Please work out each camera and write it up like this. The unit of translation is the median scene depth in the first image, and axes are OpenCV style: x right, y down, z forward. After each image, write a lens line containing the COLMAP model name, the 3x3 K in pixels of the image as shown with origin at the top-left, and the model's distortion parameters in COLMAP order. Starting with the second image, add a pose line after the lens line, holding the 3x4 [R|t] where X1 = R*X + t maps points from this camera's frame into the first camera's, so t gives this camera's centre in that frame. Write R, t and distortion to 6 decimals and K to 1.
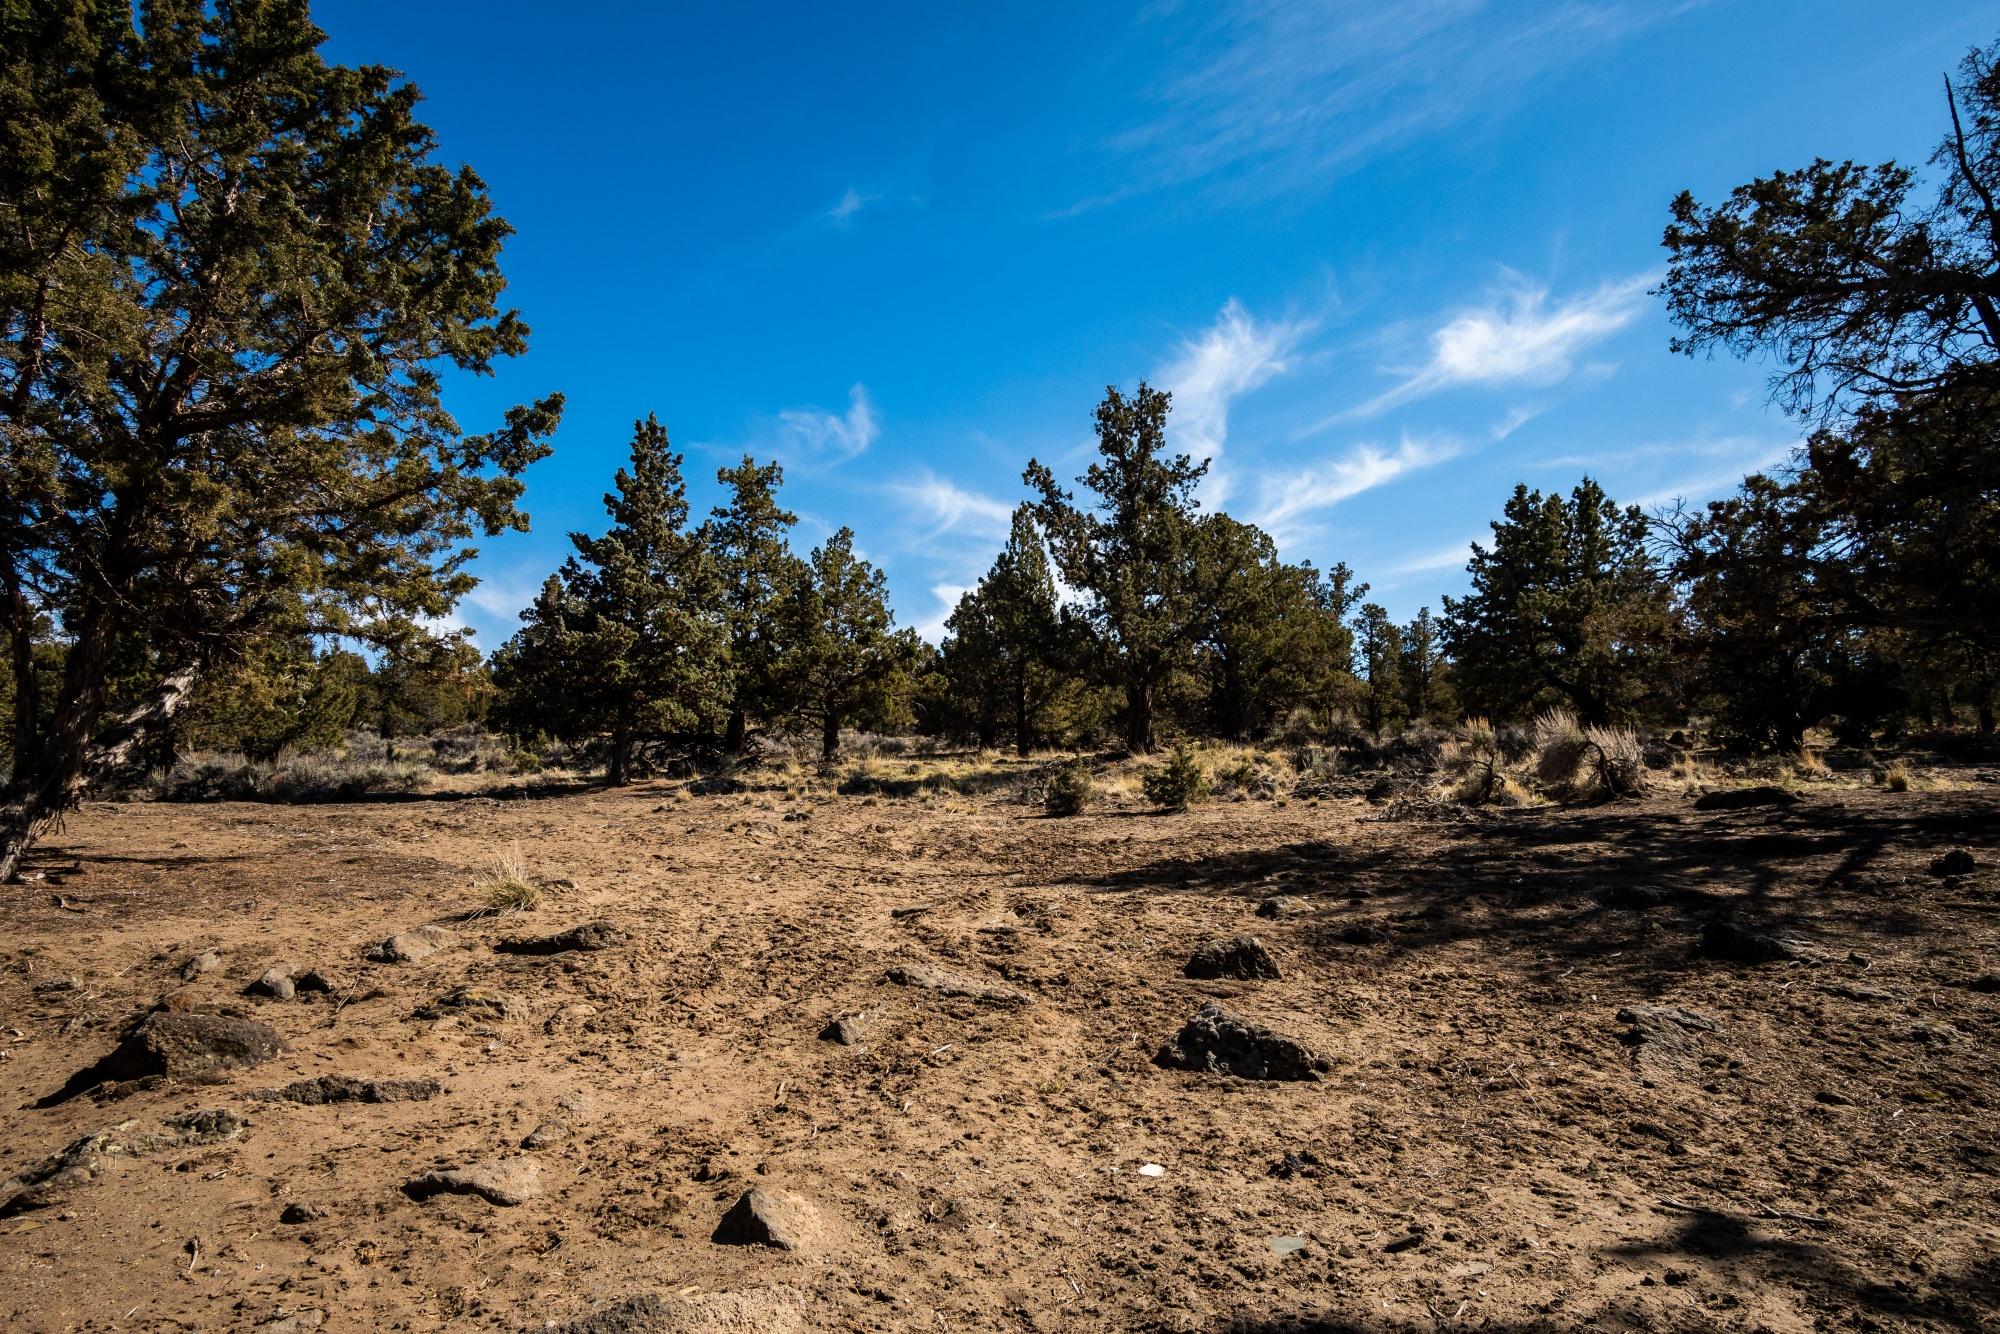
lens RADIAL K [[1106.1, 0, 974.1], [0, 1106.1, 663.0], [0, 0, 1]] dist [0.001992, 0.002627]
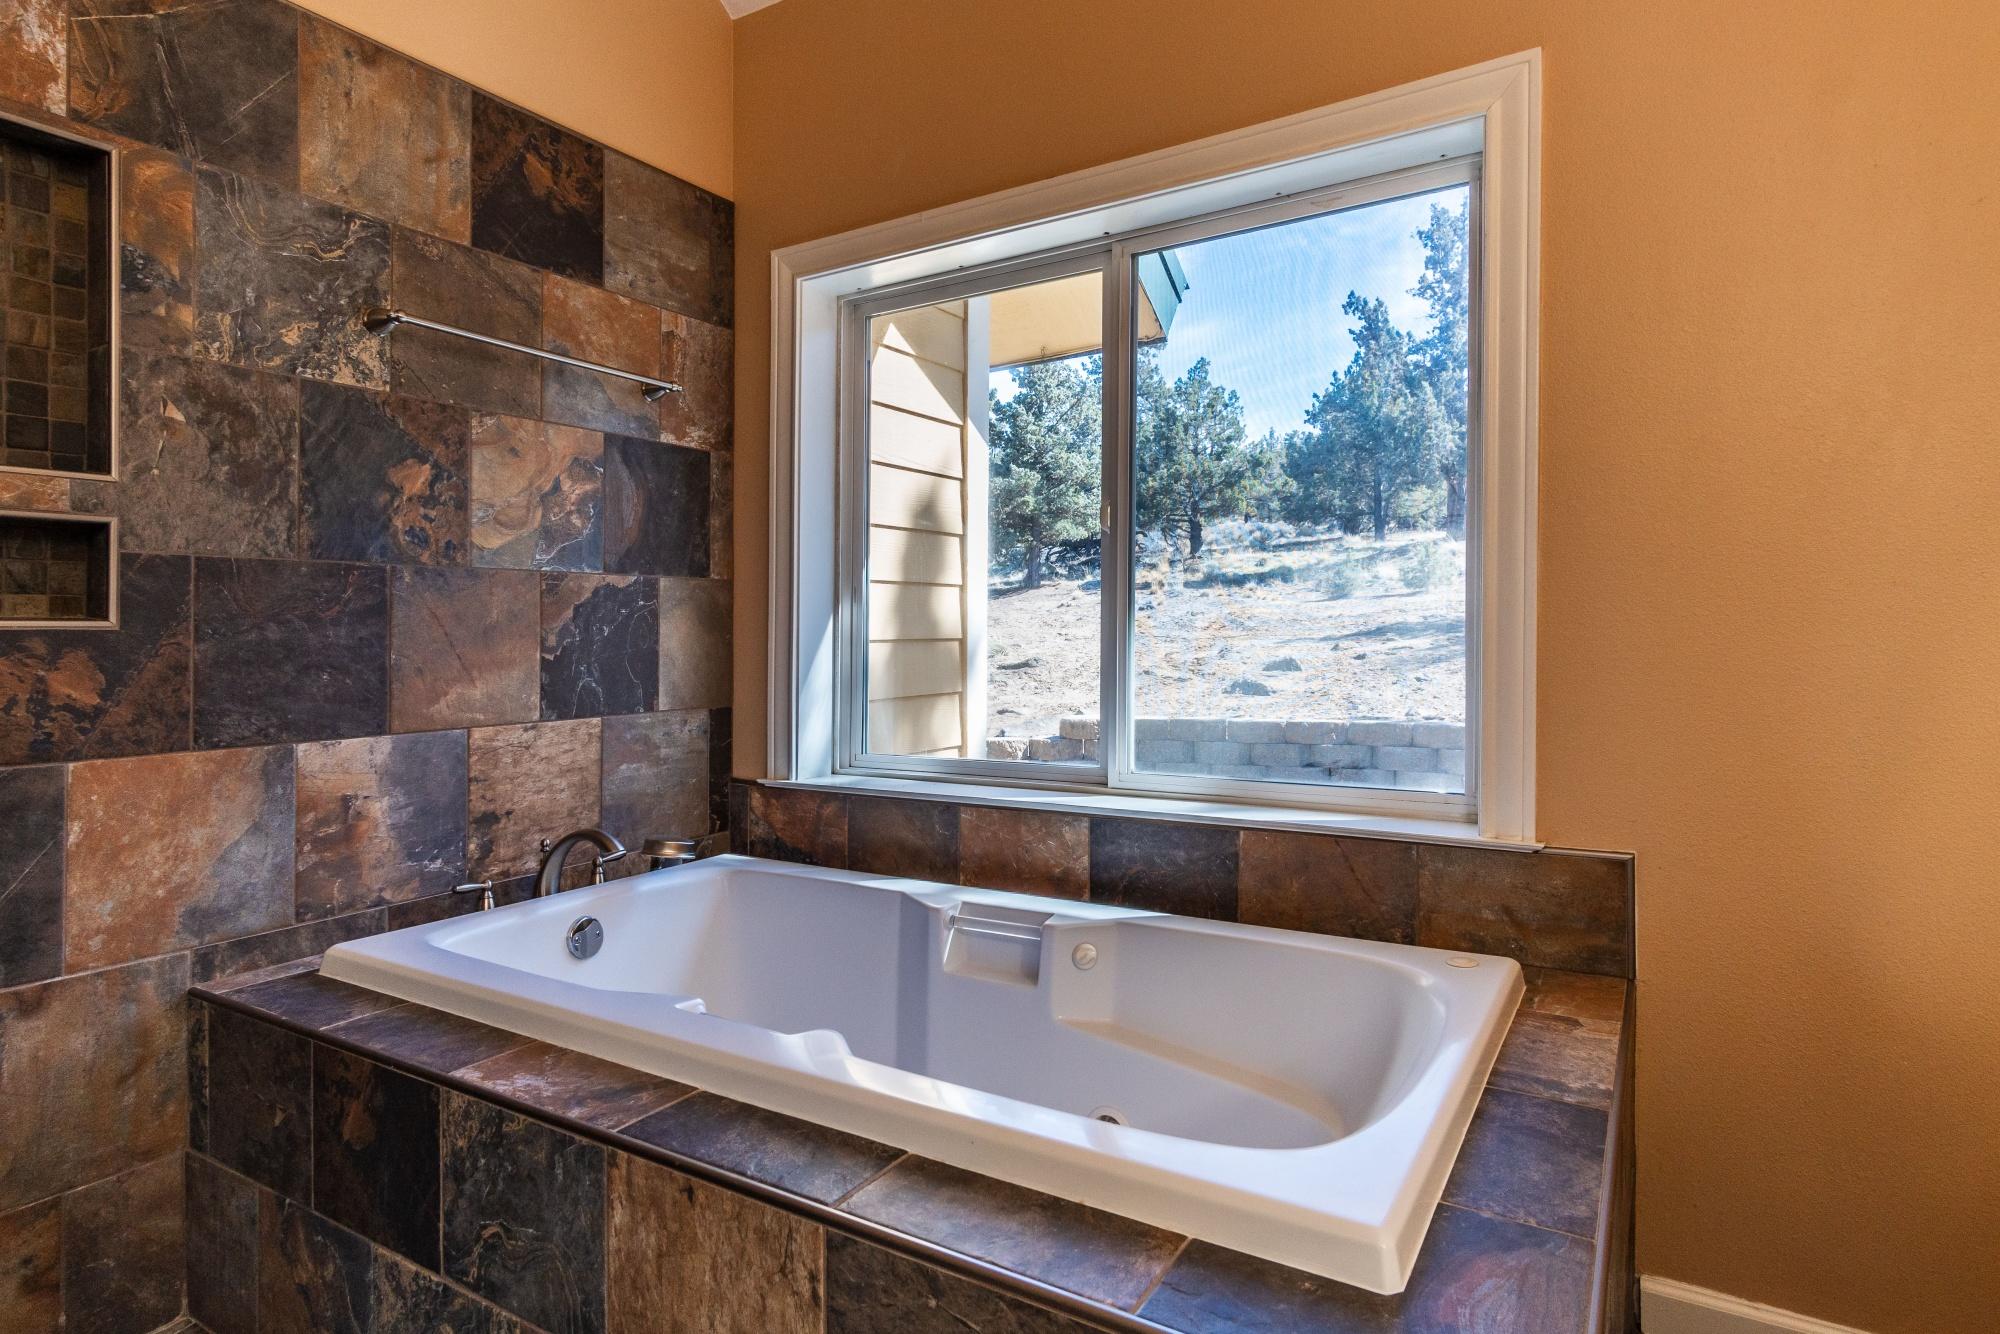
lens RADIAL K [[1079.2, 0, 995.8], [0, 1079.2, 639.9], [0, 0, 1]] dist [0.002218, 0.001266]
pose [[0.941329, -0.026201, -0.336470, 0.296497], [0.084154, 0.983713, 0.158832, -0.148151], [0.326829, -0.177829, 0.928203, -0.958363]]
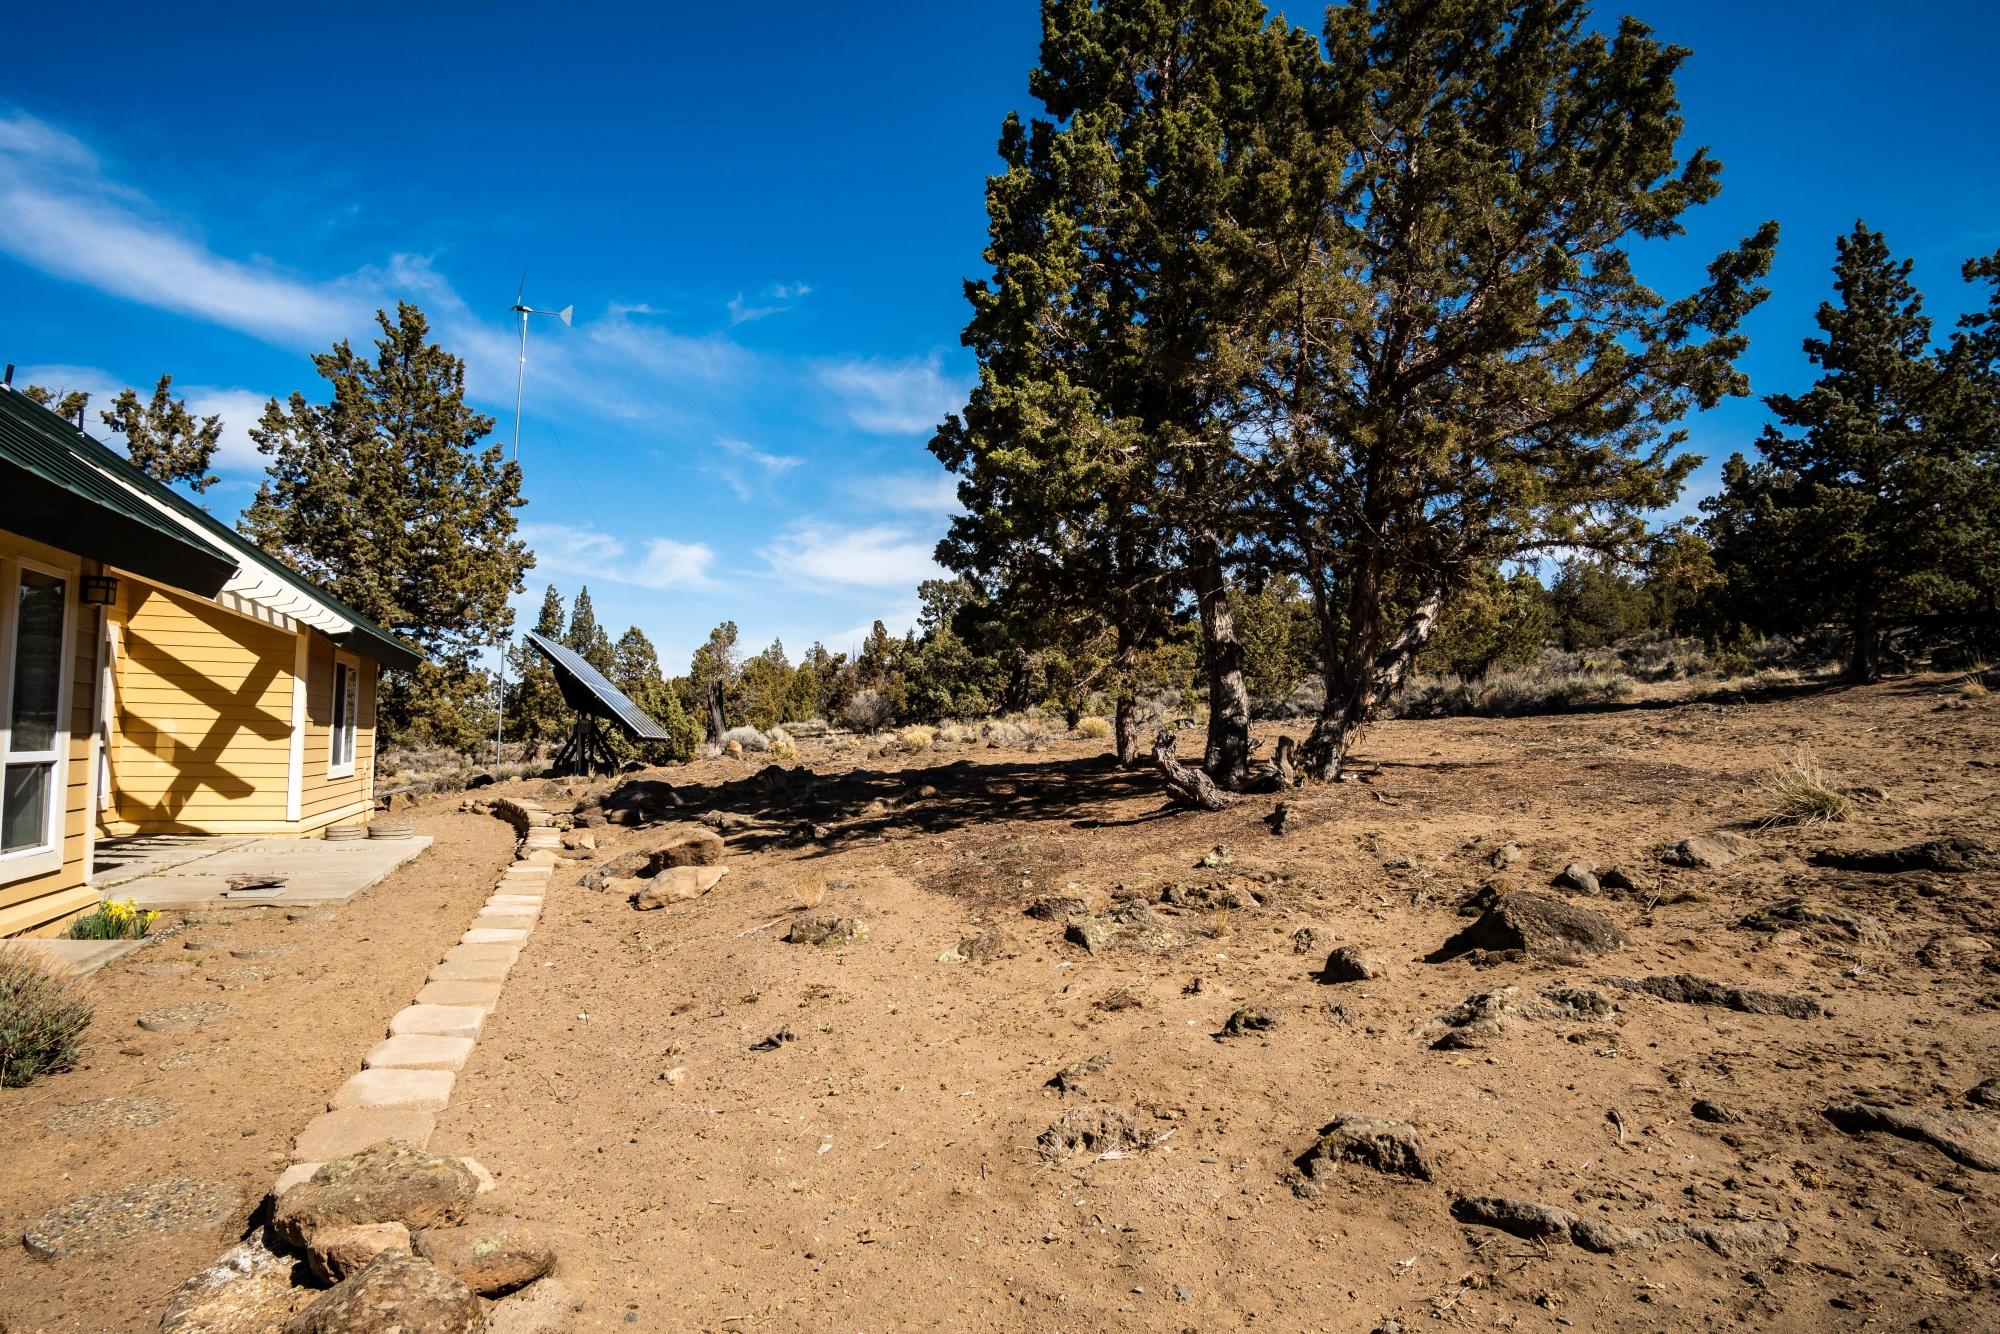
lens RADIAL K [[1088.6, 0, 996.8], [0, 1088.6, 665.6], [0, 0, 1]] dist [0.001244, 0.002607]
pose [[0.565755, -0.075744, -0.821087, -0.055294], [0.139762, 0.990173, 0.004958, 0.007087], [0.812643, -0.117562, 0.570781, -0.001234]]
